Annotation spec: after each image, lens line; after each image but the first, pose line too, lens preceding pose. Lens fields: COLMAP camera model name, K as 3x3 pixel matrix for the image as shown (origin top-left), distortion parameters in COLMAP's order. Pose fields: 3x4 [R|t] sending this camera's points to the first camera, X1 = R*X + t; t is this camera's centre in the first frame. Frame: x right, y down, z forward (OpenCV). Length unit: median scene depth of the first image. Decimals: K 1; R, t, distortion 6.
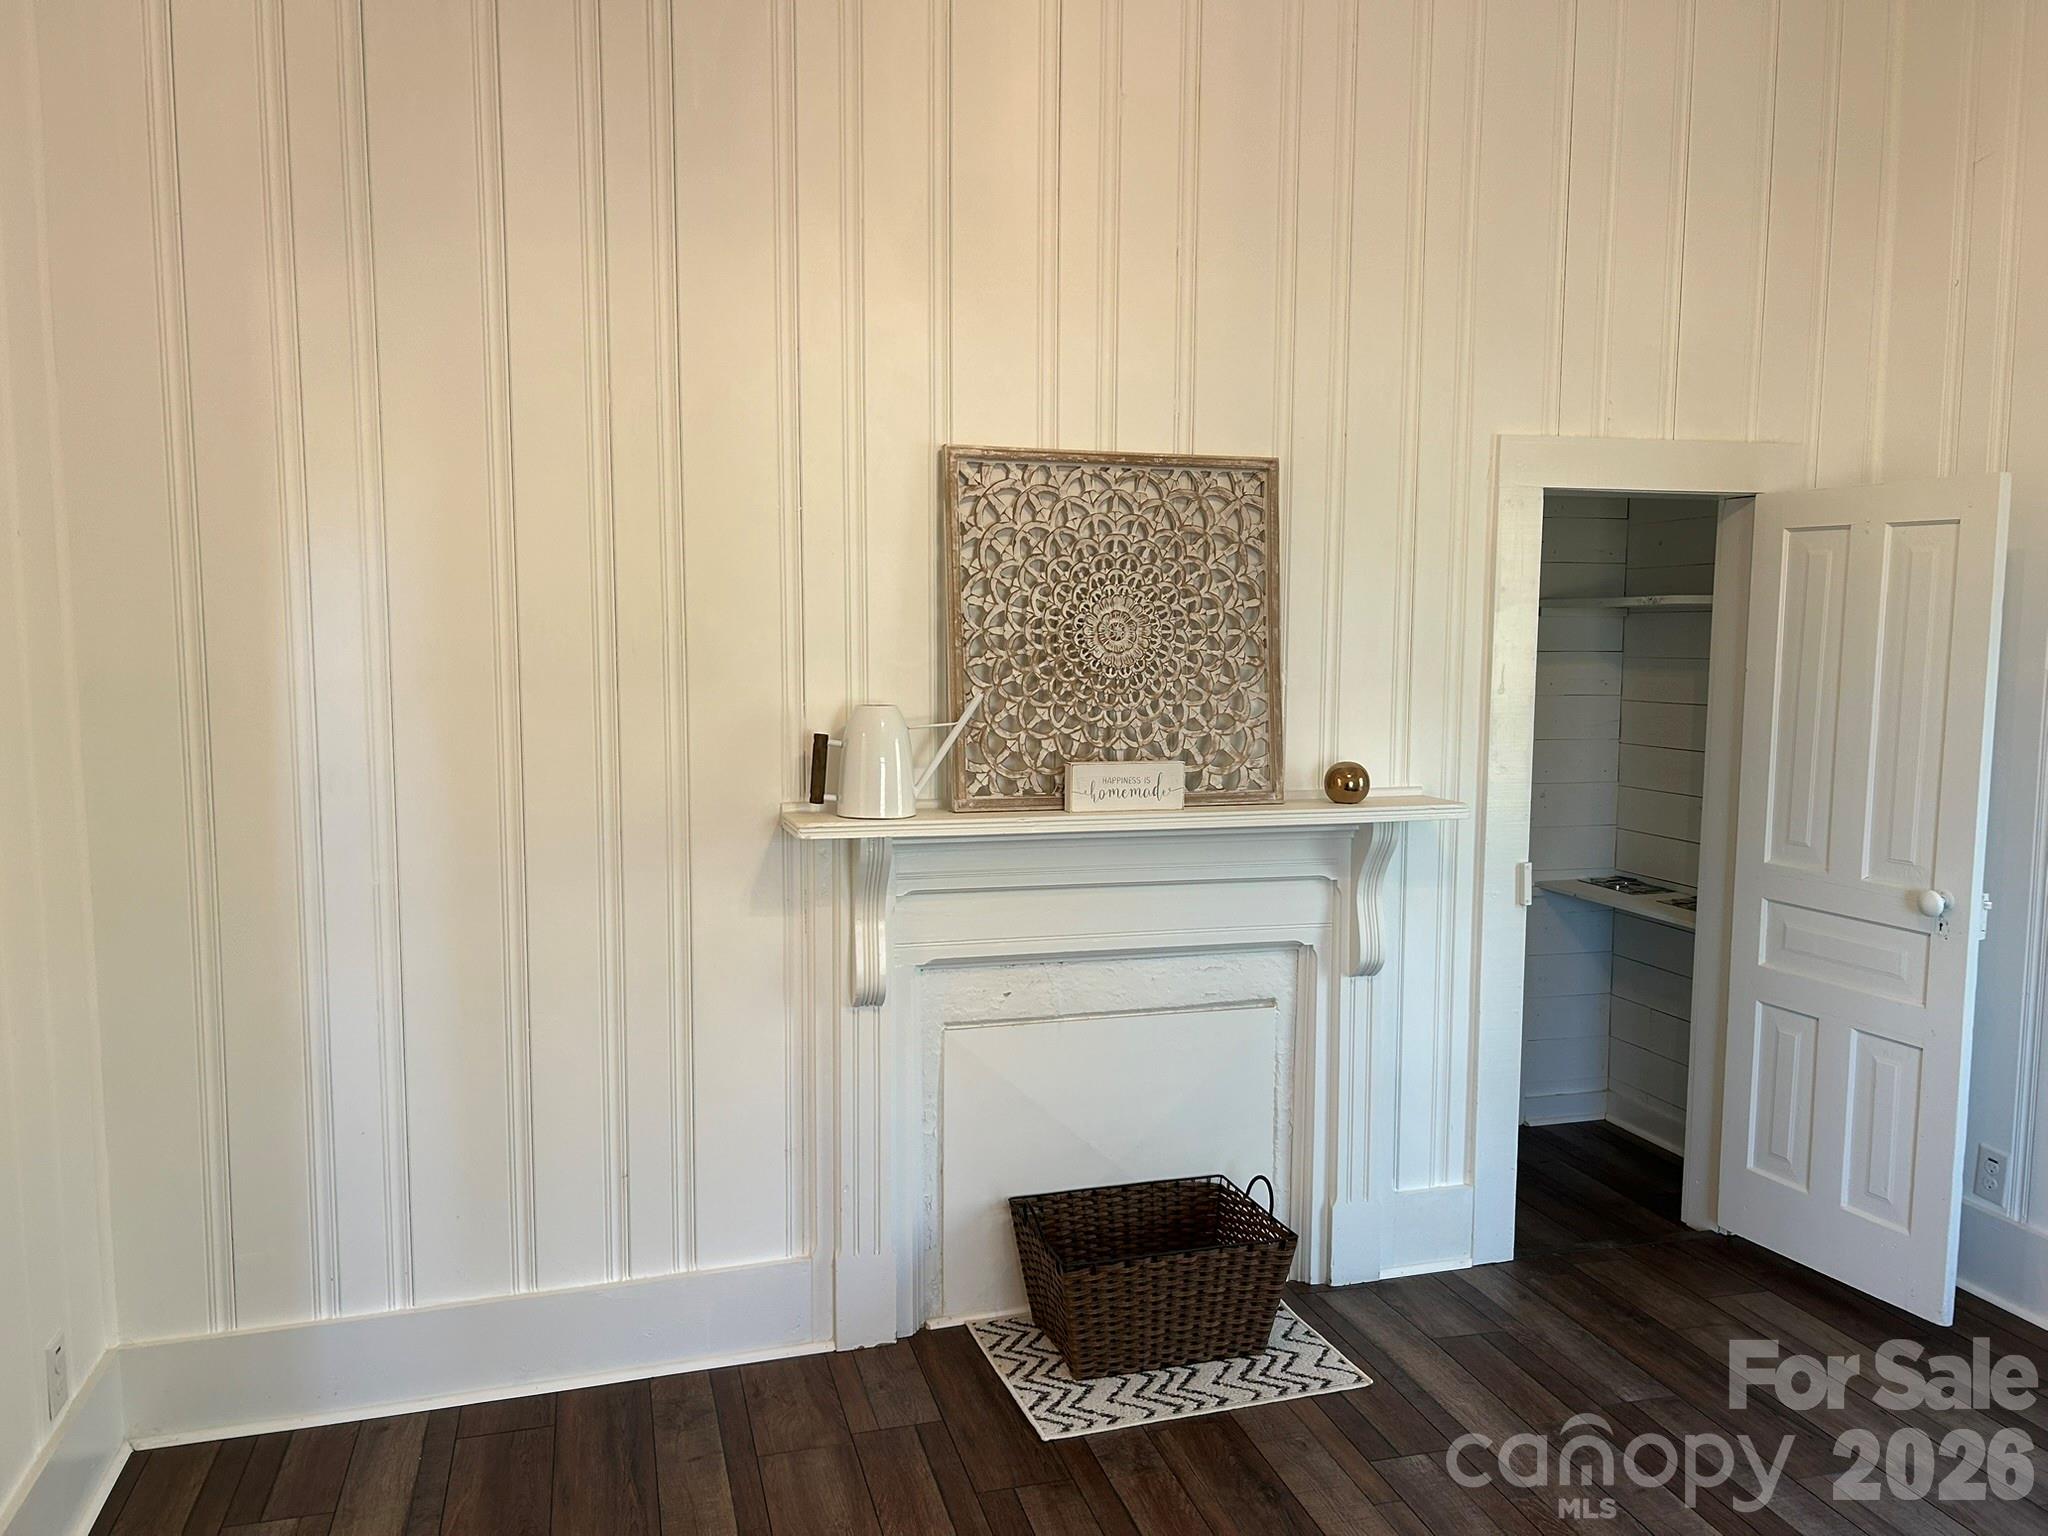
lens RADIAL K [[1544.9, 0, 1010.4], [0, 1544.9, 773.0], [0, 0, 1]] dist [0.083209, -0.086356]
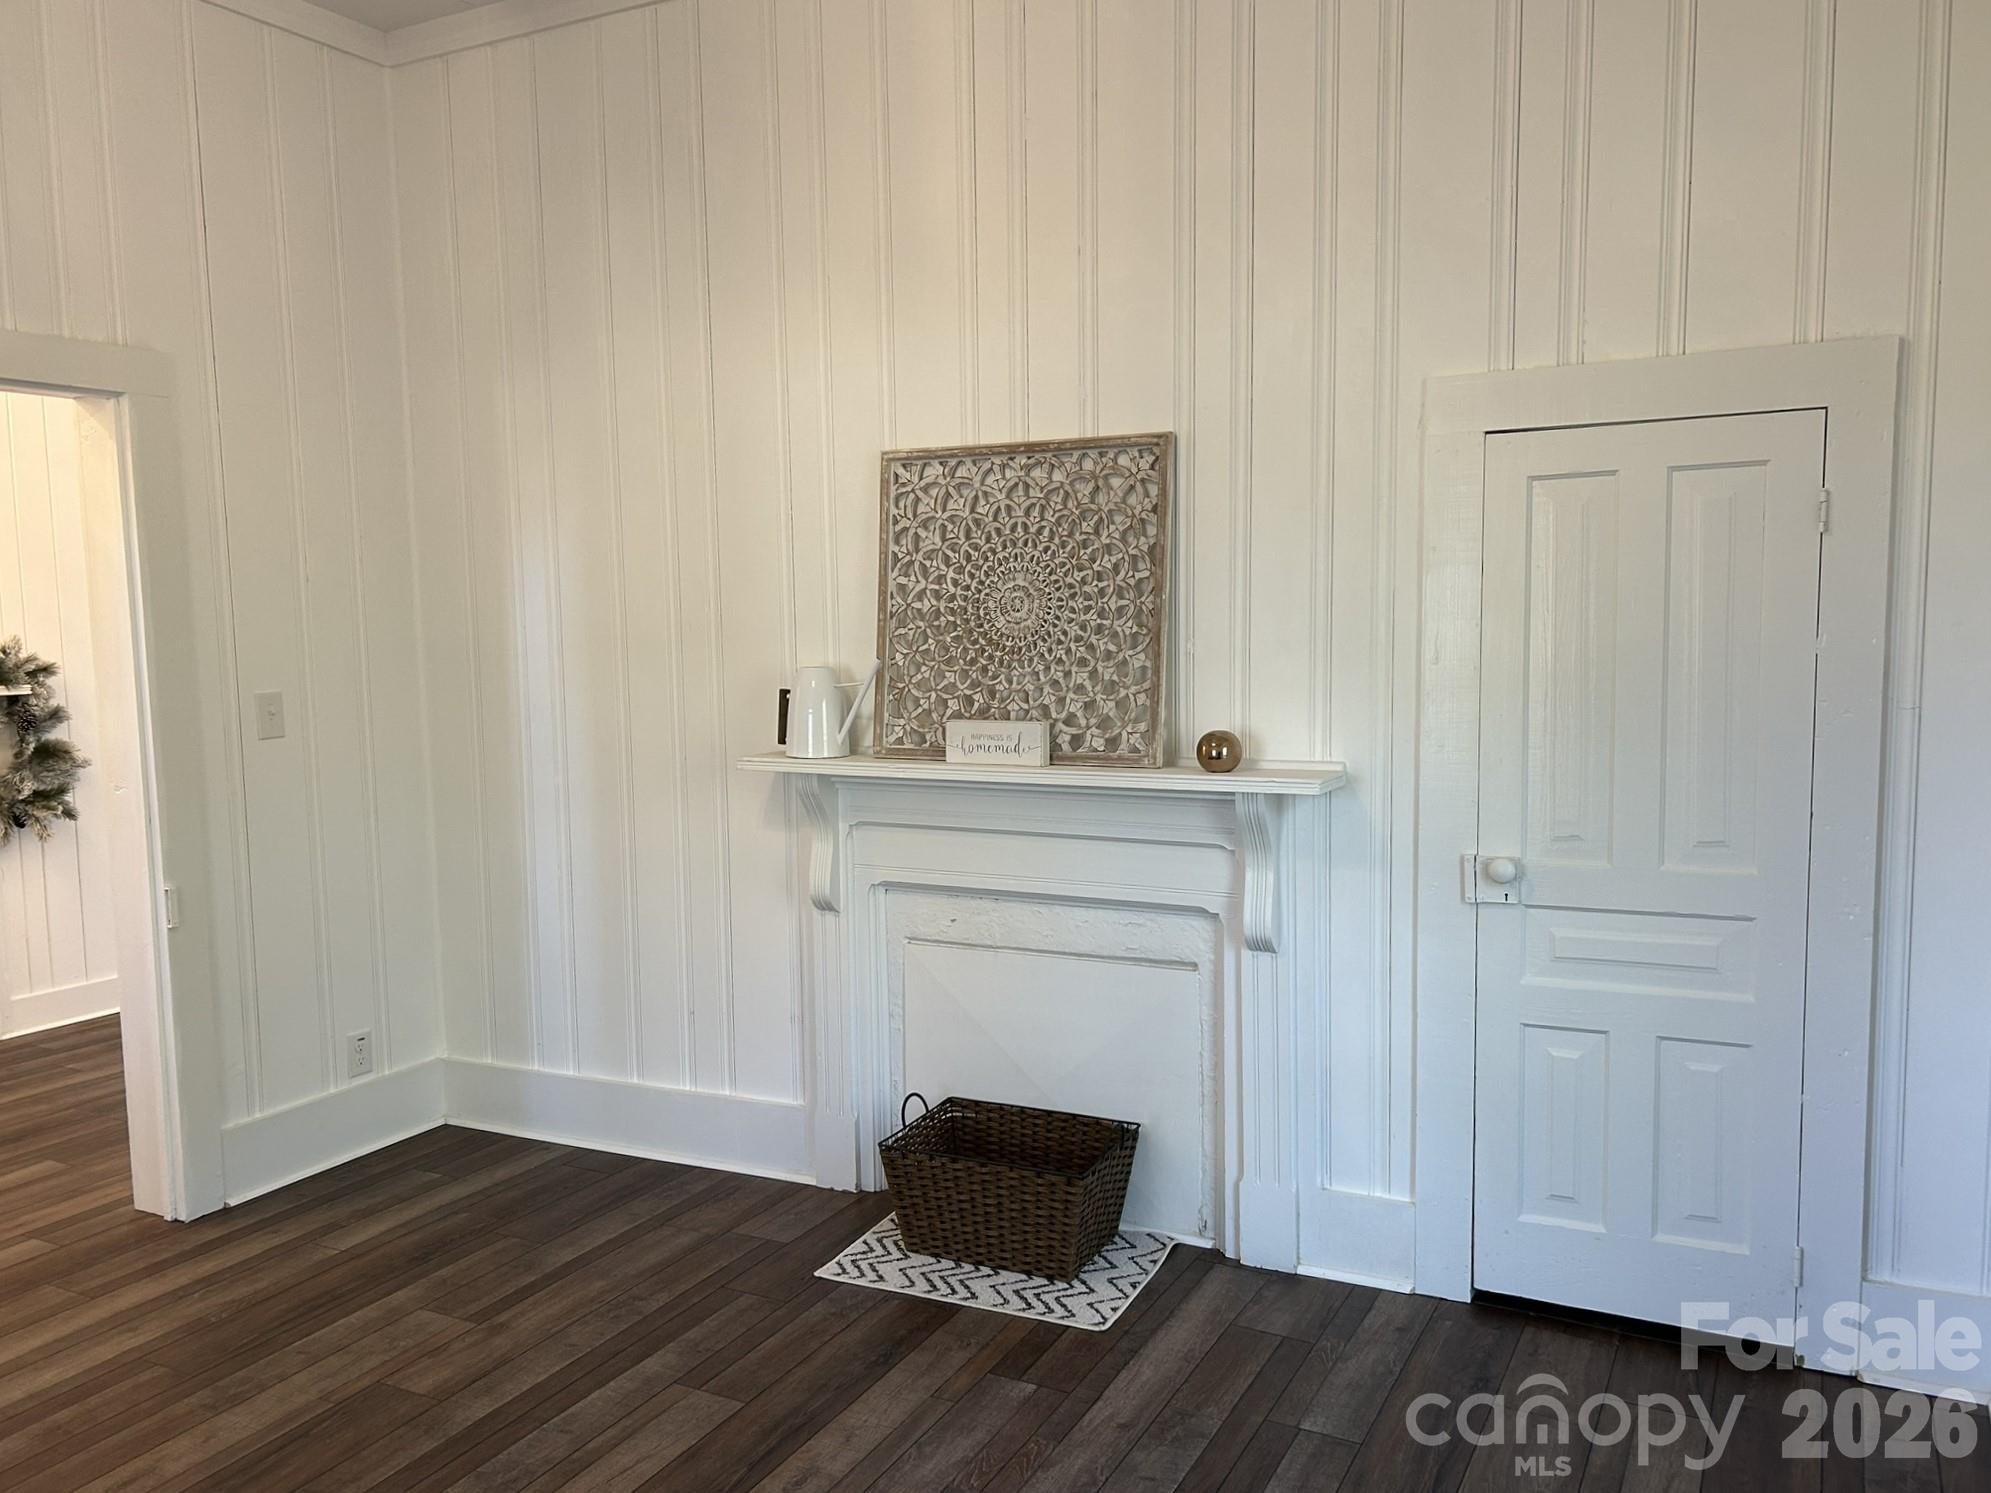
lens RADIAL K [[1533.2, 0, 995.5], [0, 1533.2, 746.5], [0, 0, 1]] dist [0.069951, 0.000093]
pose [[0.732120, 0.044779, -0.679702, 0.812023], [-0.047574, 0.998762, 0.014556, -0.004620], [0.679512, 0.021679, 0.733344, 0.185616]]
